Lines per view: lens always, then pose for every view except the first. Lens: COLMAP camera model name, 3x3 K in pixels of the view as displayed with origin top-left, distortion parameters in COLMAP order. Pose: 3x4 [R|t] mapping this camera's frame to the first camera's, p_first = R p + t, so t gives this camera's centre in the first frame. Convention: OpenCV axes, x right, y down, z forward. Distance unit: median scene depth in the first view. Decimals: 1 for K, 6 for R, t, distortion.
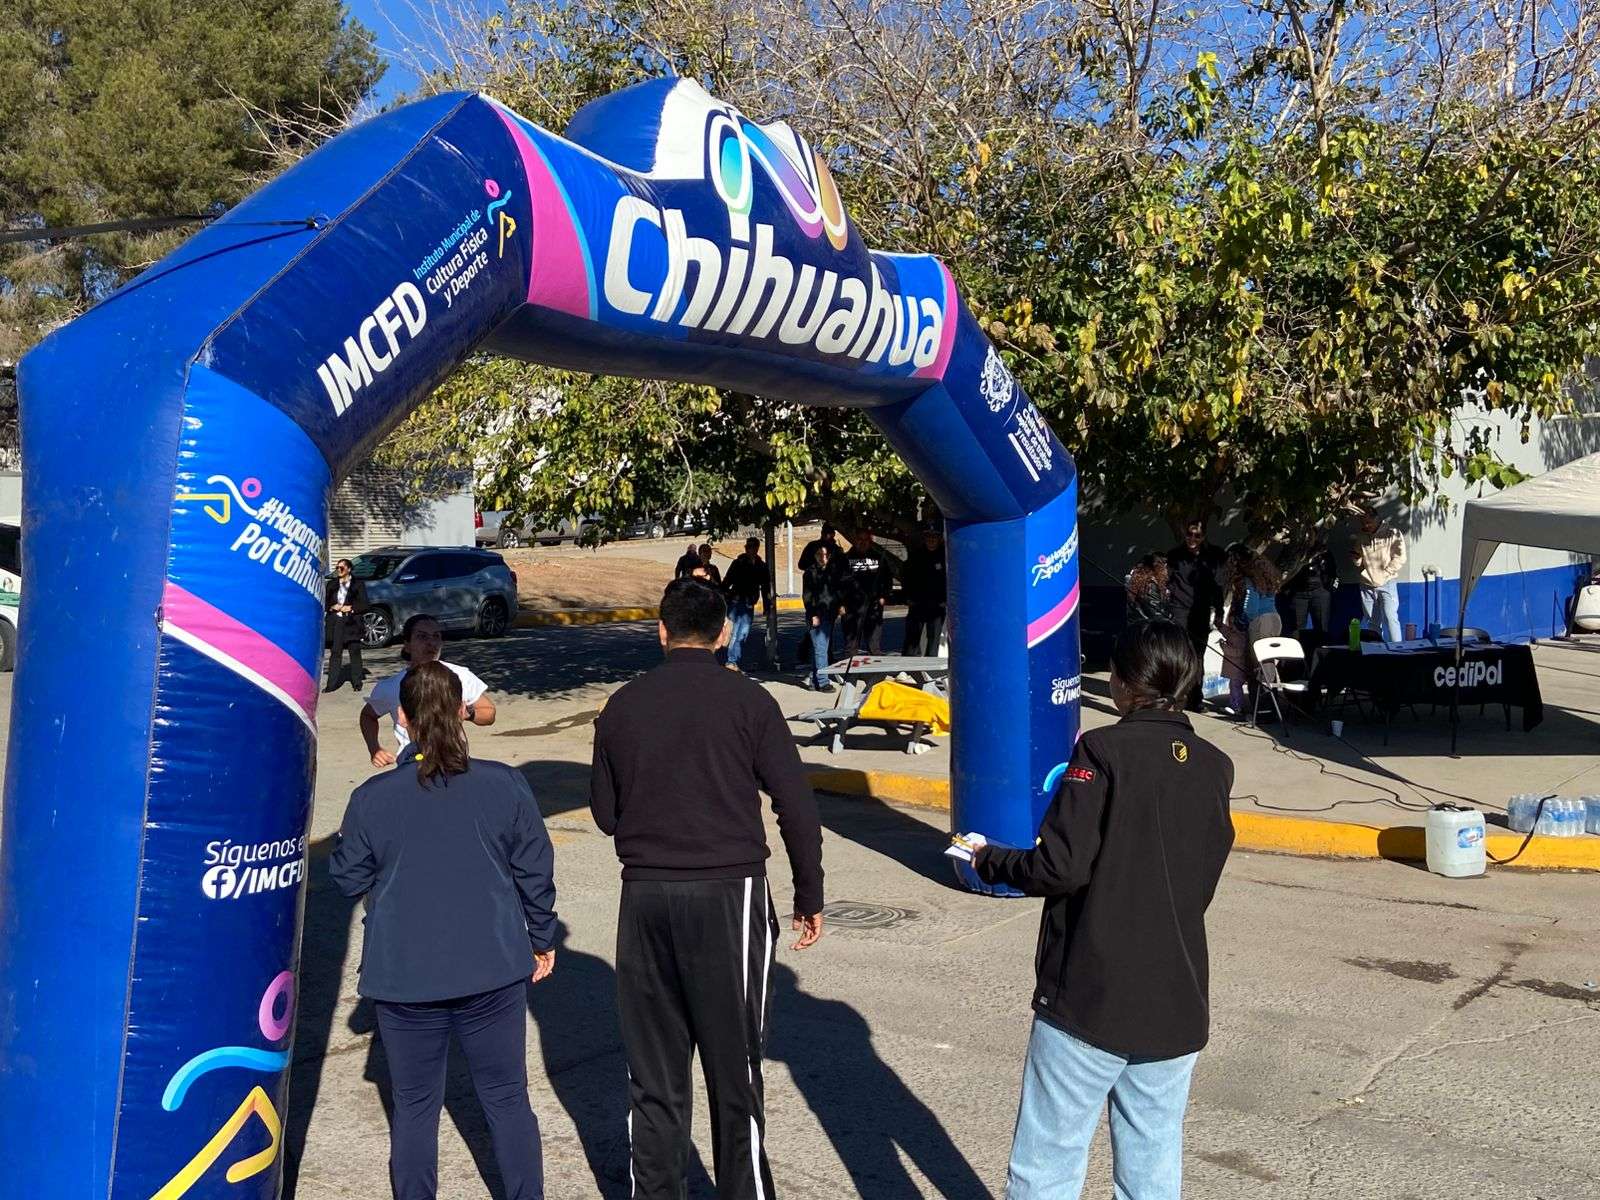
lens RADIAL K [[1622.4, 0, 803.0], [0, 1622.4, 605.0], [0, 0, 1]] dist [0.109194, -0.134320]
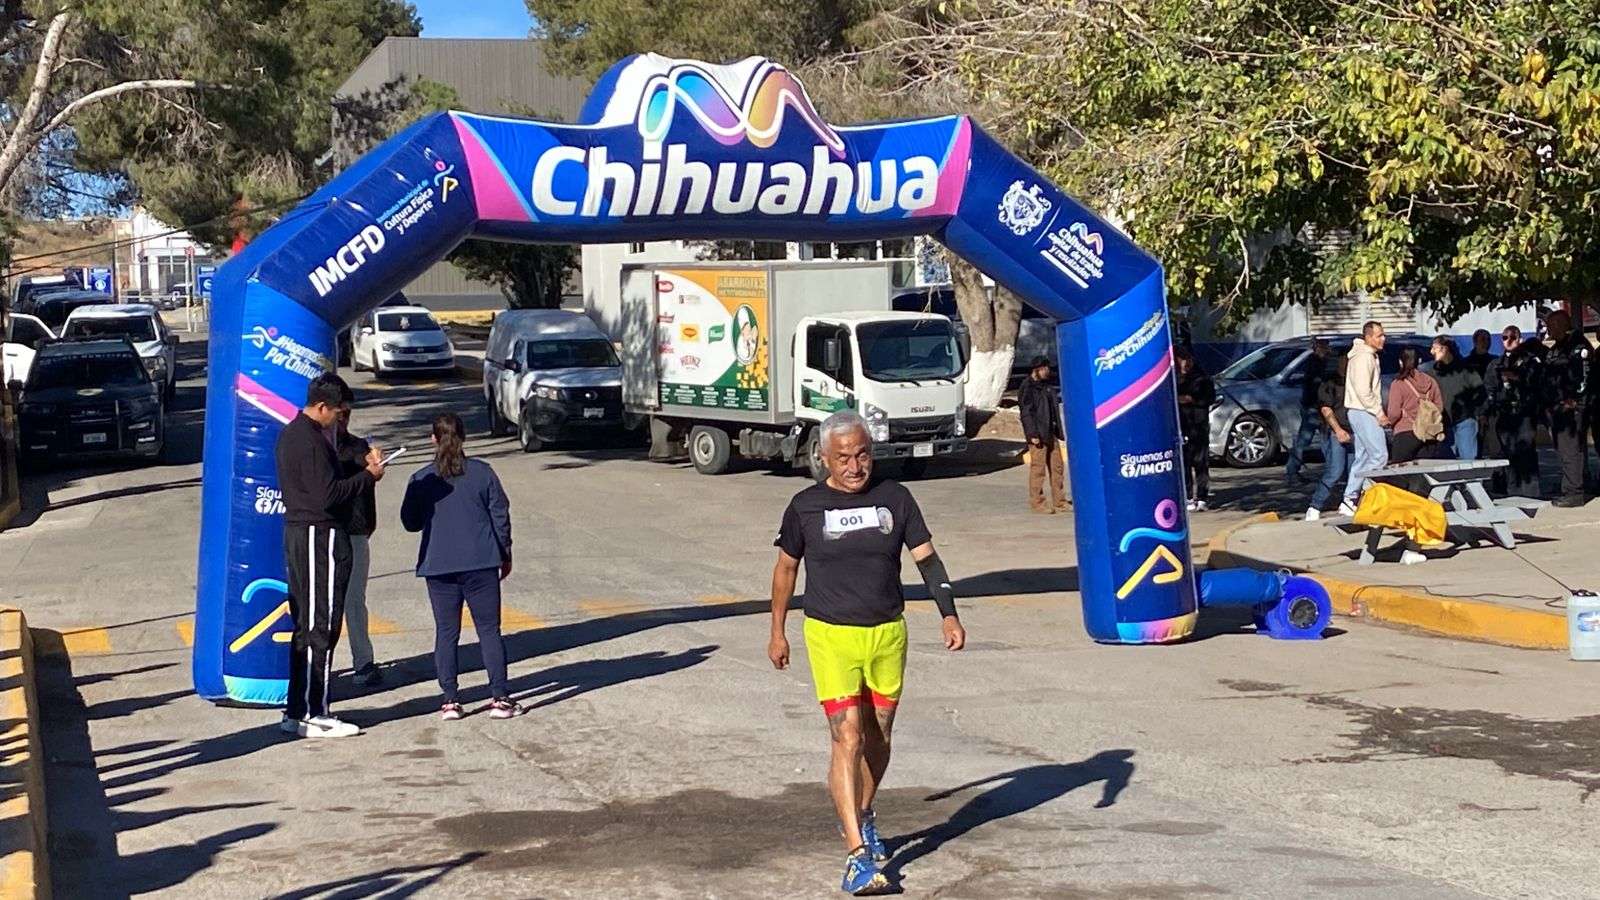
lens RADIAL K [[3005.4, 0, 756.5], [0, 3005.4, 436.4], [0, 0, 1]] dist [0.110571, 0.005916]
pose [[0.796738, 0.004089, -0.604311, 1.678364], [-0.003665, 0.999991, 0.001935, 0.038814], [0.604313, 0.000673, 0.796746, -1.183304]]
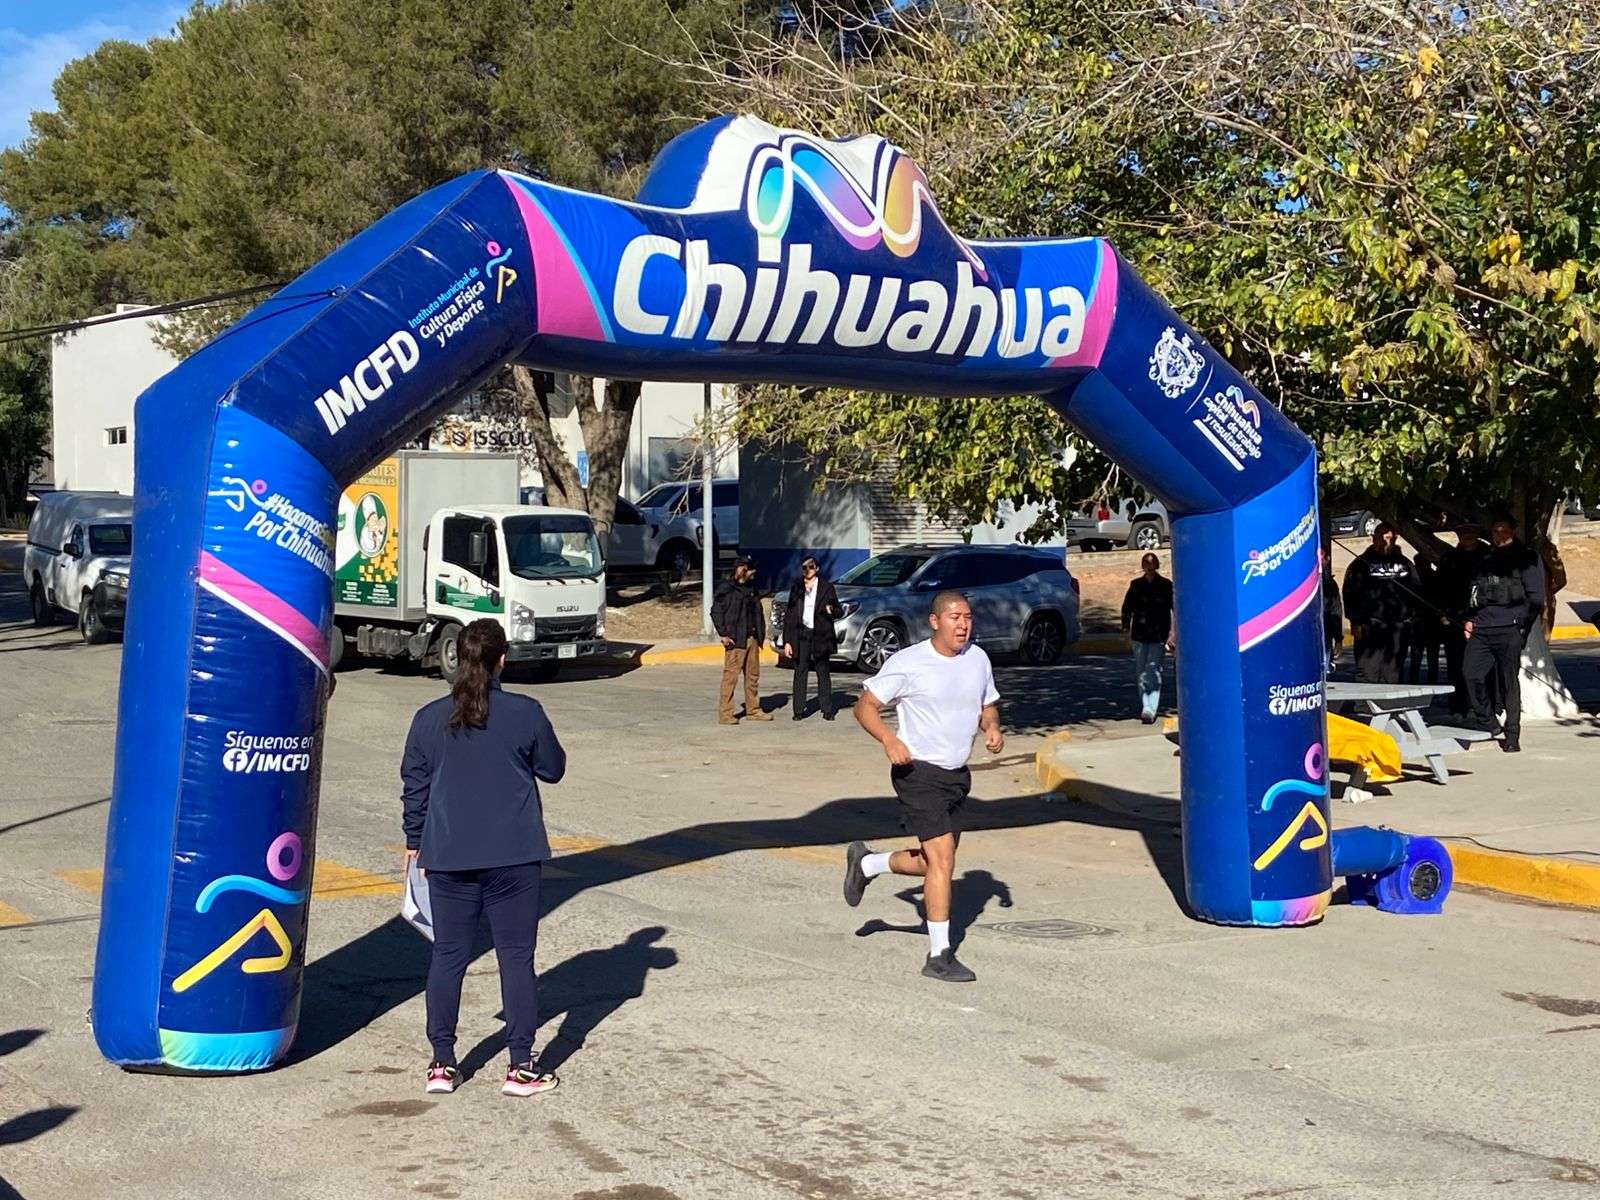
lens RADIAL K [[2506.2, 0, 813.5], [0, 2506.2, 625.9], [0, 0, 1]] dist [0.118153, -0.148161]
pose [[0.931752, 0.020738, -0.362503, 0.570752], [-0.022964, 0.999735, -0.001833, 0.026852], [0.362369, 0.010032, 0.931981, -0.547850]]
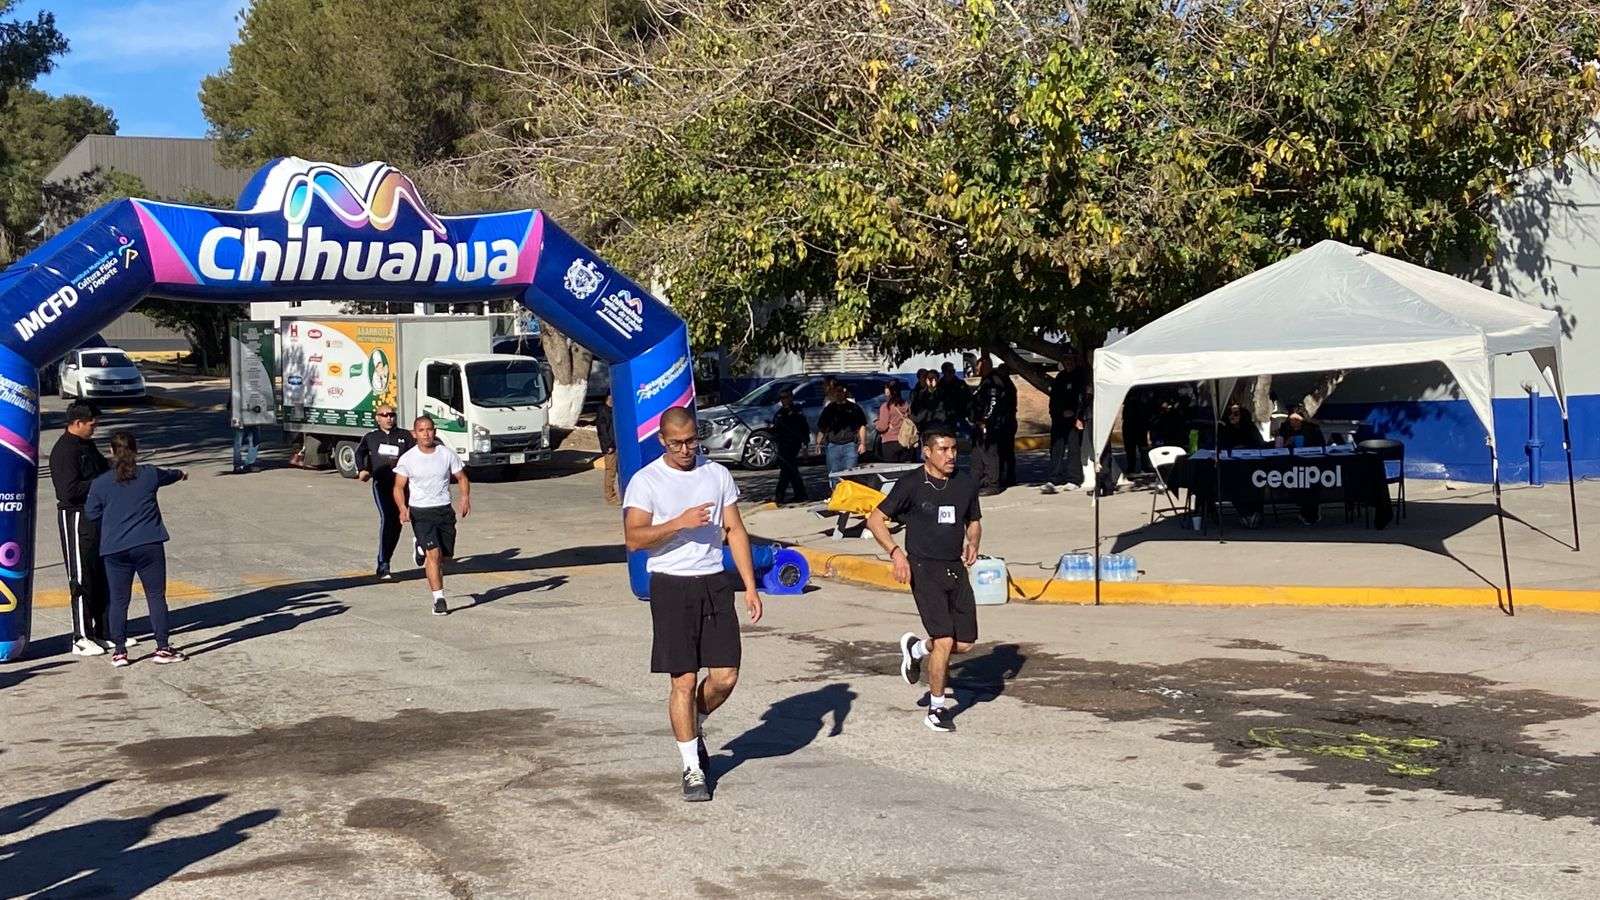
lens RADIAL K [[2252.8, 0, 873.8], [0, 2252.8, 461.6], [0, 0, 1]] dist [0.112545, -0.183449]
pose [[0.904366, 0.002428, -0.426751, 1.723931], [0.001007, 0.999969, 0.007823, 0.038224], [0.426757, -0.007504, 0.904335, -1.211405]]
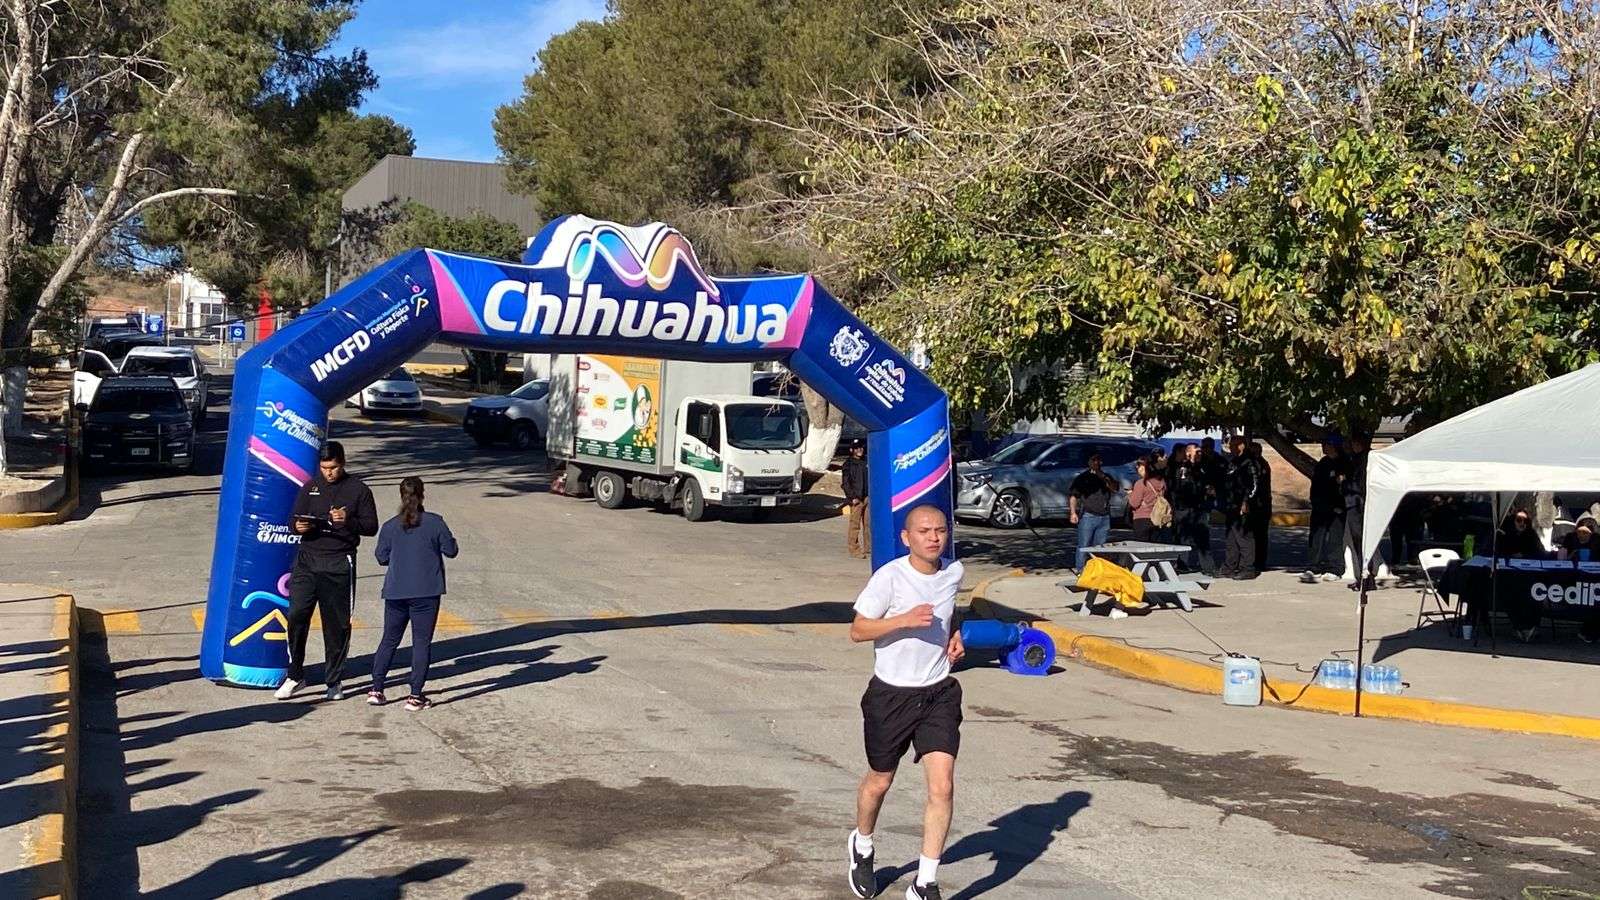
lens RADIAL K [[2251.4, 0, 797.4], [0, 2251.4, 414.0], [0, 0, 1]] dist [0.110983, -0.112524]
pose [[0.832745, 0.042409, -0.552030, 1.701751], [-0.066957, 0.997458, -0.024376, -0.011729], [0.549593, 0.057262, 0.833468, -1.200826]]
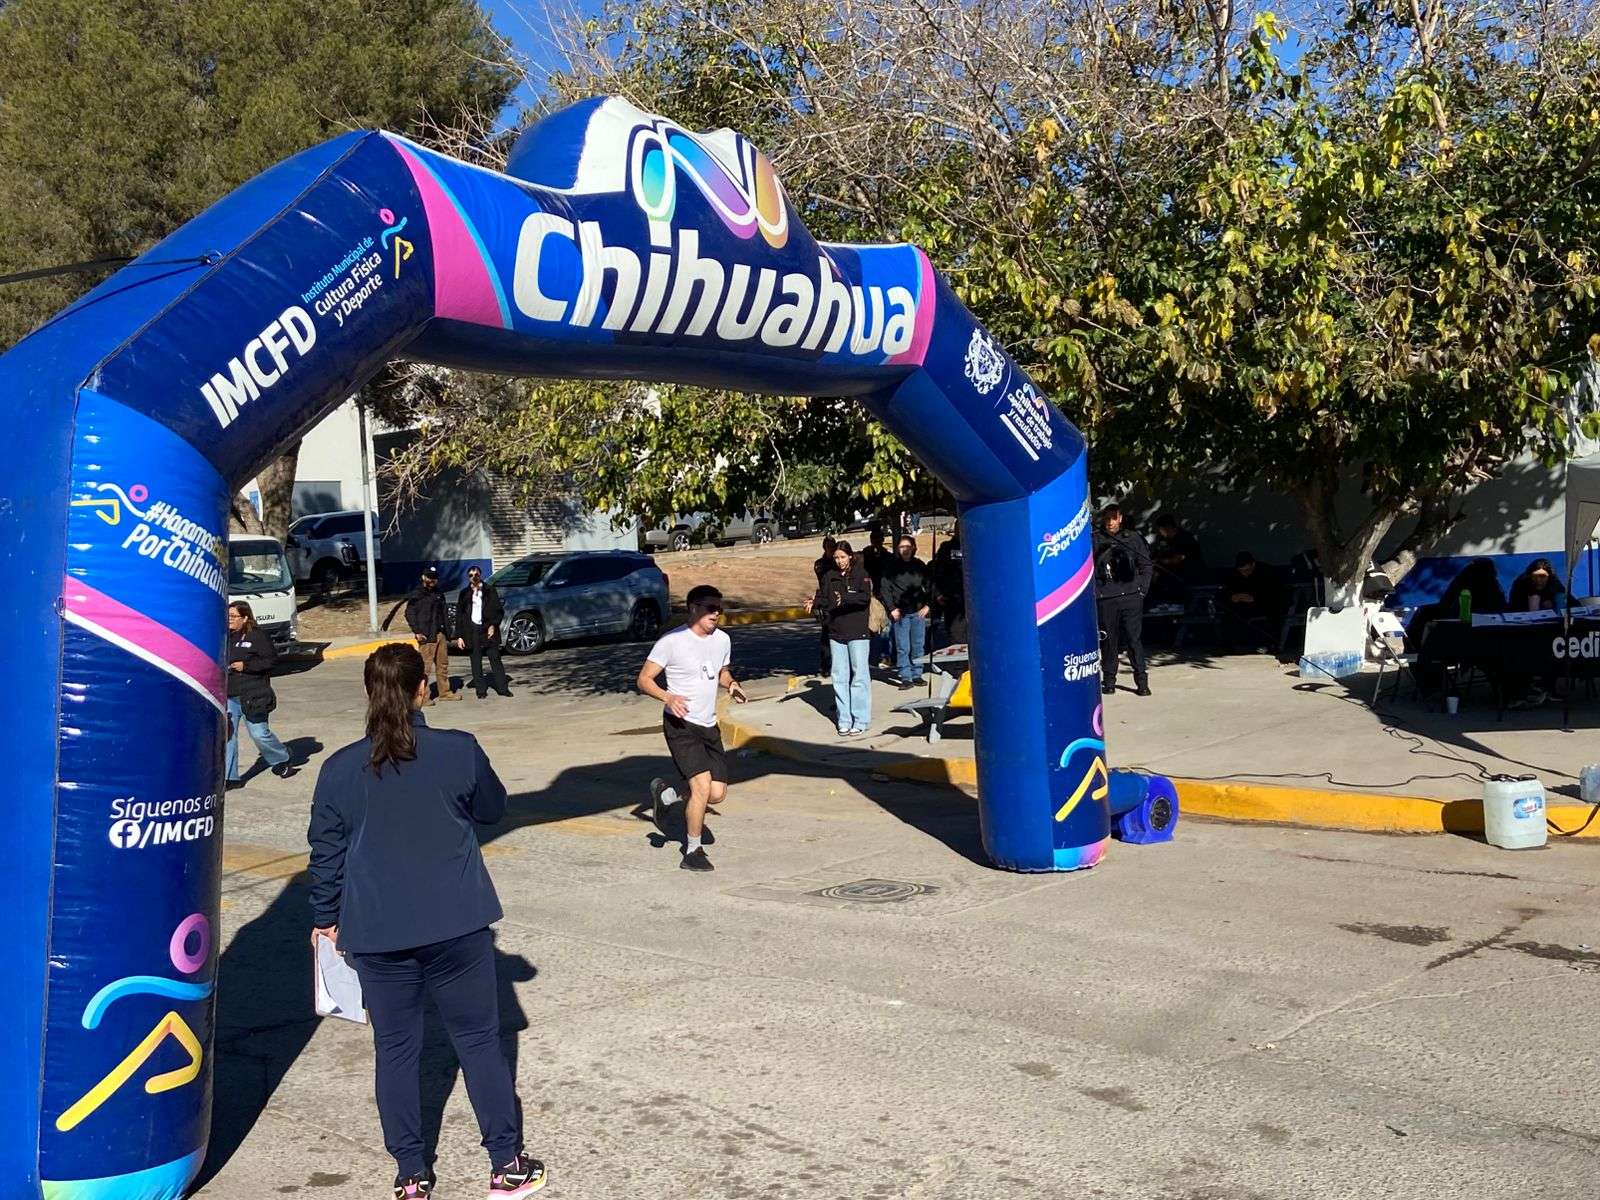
lens RADIAL K [[1712.4, 0, 824.1], [0, 1712.4, 617.6], [0, 0, 1]] dist [0.095972, -0.086644]
pose [[0.992482, -0.030573, -0.118512, 0.177658], [0.031441, 0.999491, 0.005464, 0.015286], [0.118284, -0.009149, 0.992938, -0.099150]]
